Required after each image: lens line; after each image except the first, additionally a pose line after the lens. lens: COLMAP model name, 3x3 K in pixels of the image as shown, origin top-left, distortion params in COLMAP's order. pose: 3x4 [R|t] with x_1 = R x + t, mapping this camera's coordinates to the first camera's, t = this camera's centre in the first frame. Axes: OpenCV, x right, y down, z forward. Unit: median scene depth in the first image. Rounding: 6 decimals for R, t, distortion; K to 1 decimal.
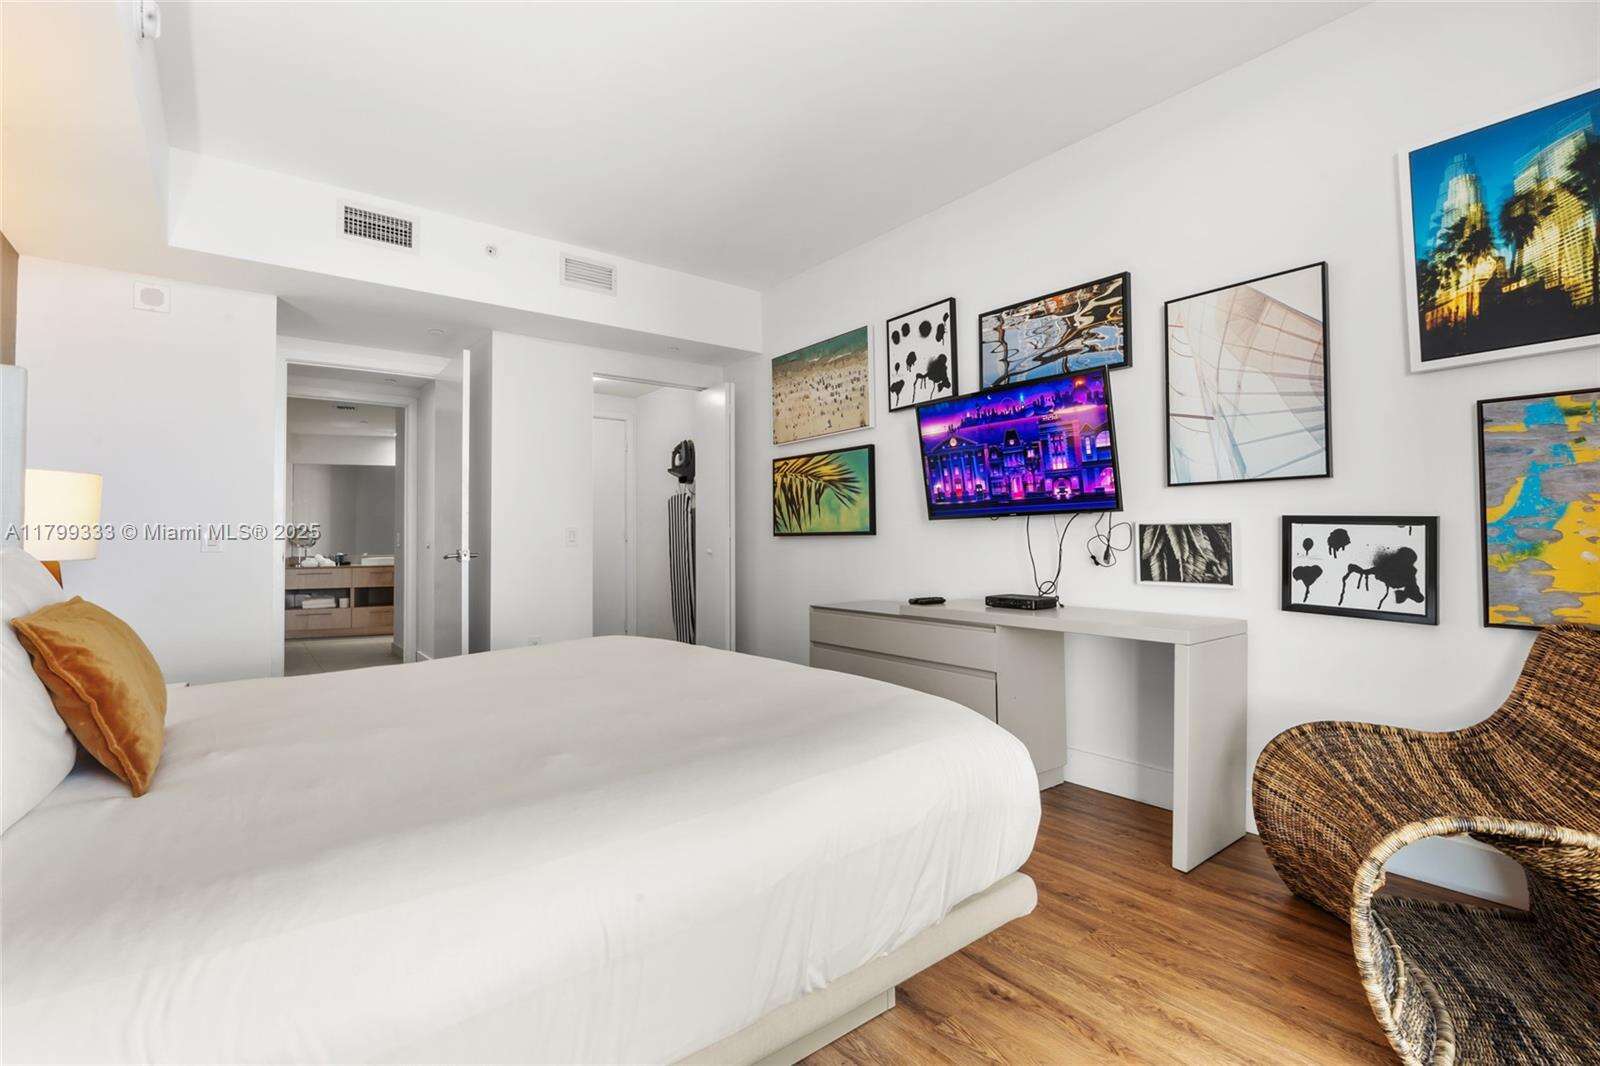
lens RADIAL K [[716.8, 0, 800.0], [0, 716.8, 528.8], [0, 0, 1]] dist [-0.005864, 0.000351]
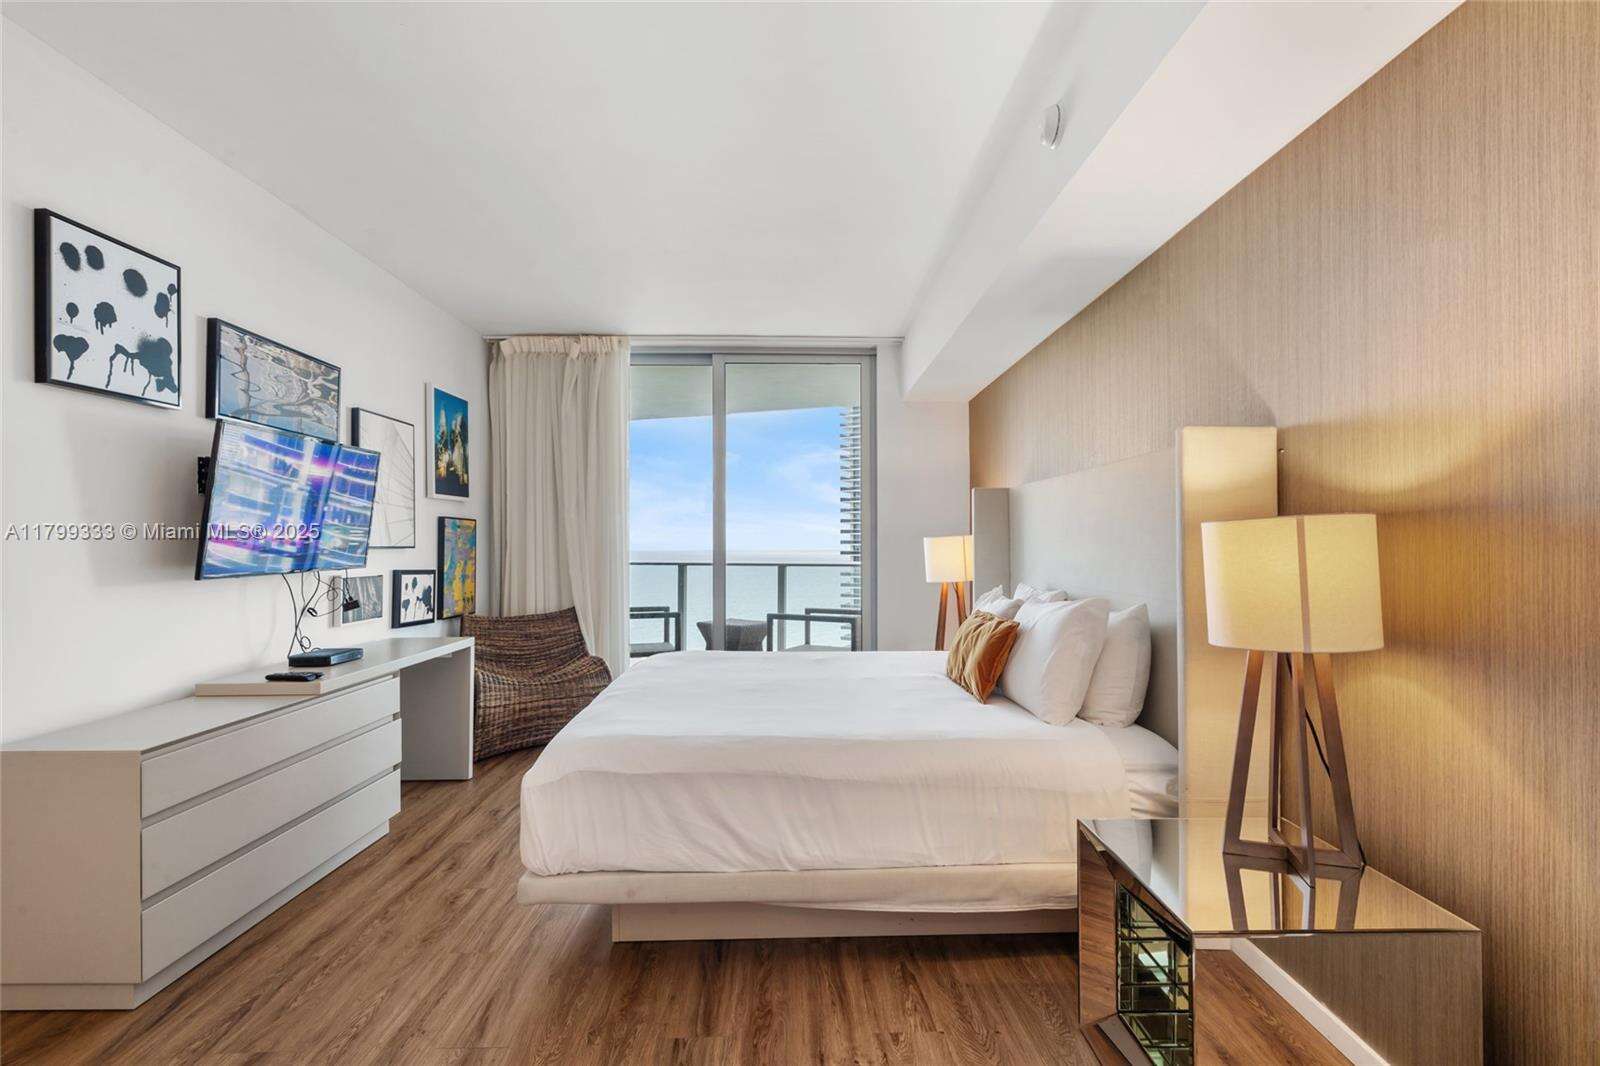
lens RADIAL K [[716.8, 0, 801.7], [0, 716.8, 538.9], [0, 0, 1]] dist [-0.005864, 0.000351]
pose [[-0.799063, 0.016286, 0.601026, -0.809390], [0.006281, 0.999805, -0.018742, -0.041432], [-0.601214, -0.011201, -0.799009, 1.367610]]
